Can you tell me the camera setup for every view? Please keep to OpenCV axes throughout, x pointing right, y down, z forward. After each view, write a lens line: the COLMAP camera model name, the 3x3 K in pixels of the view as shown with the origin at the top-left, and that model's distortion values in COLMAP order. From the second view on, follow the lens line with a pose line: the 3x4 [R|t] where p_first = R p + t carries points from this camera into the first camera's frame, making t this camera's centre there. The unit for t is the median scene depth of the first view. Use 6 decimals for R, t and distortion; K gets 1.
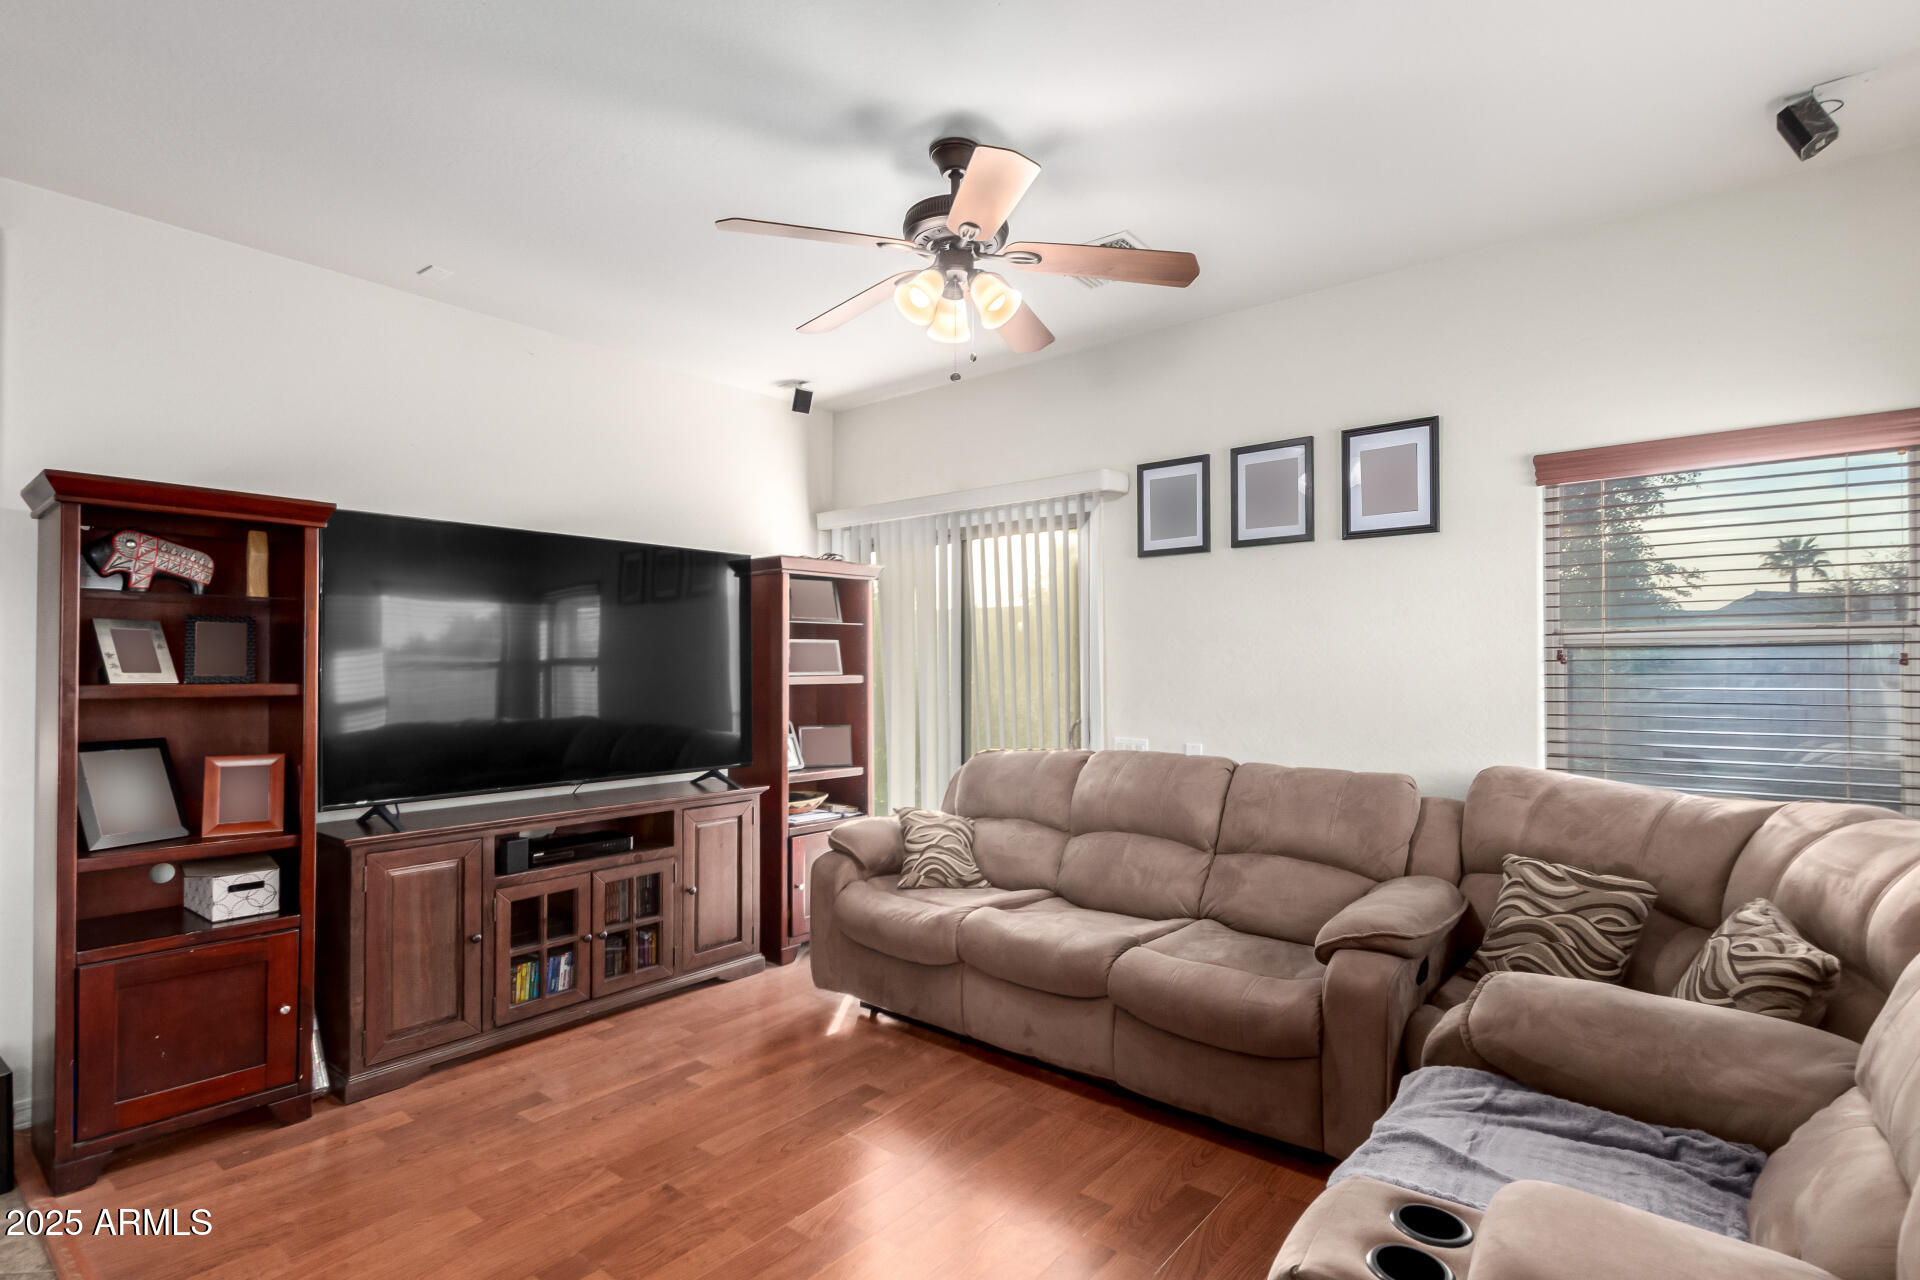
lens RADIAL K [[930.0, 0, 962.3], [0, 930.0, 658.4], [0, 0, 1]] dist [0.002233, 0.000830]
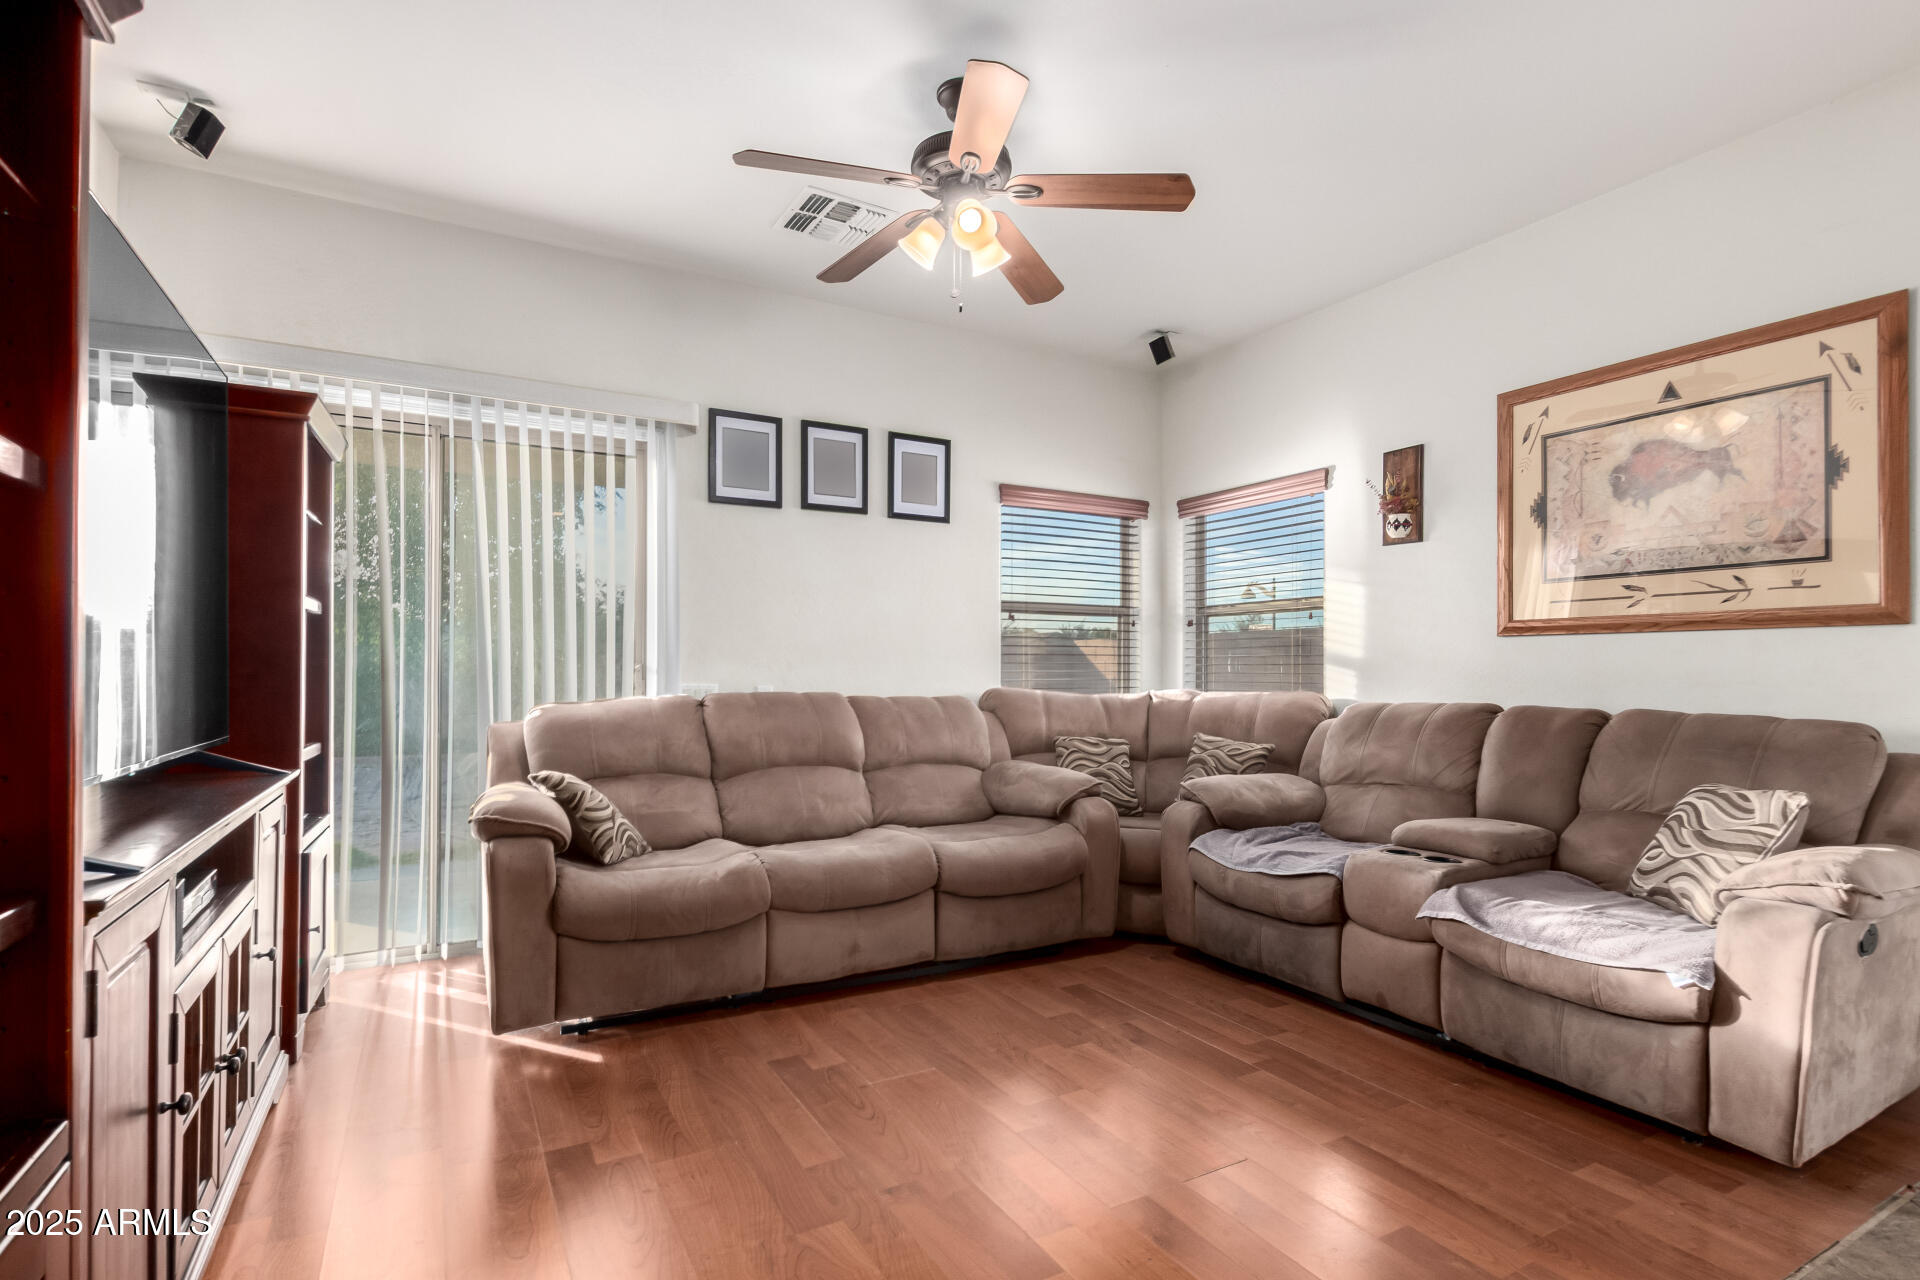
lens RADIAL K [[919.0, 0, 953.3], [0, 919.0, 668.4], [0, 0, 1]] dist [0.001973, 0.000693]
pose [[0.381379, 0.009833, 0.924367, -0.735358], [-0.011702, 0.999915, -0.005809, 0.085915], [-0.924345, -0.008602, 0.381461, 0.461583]]
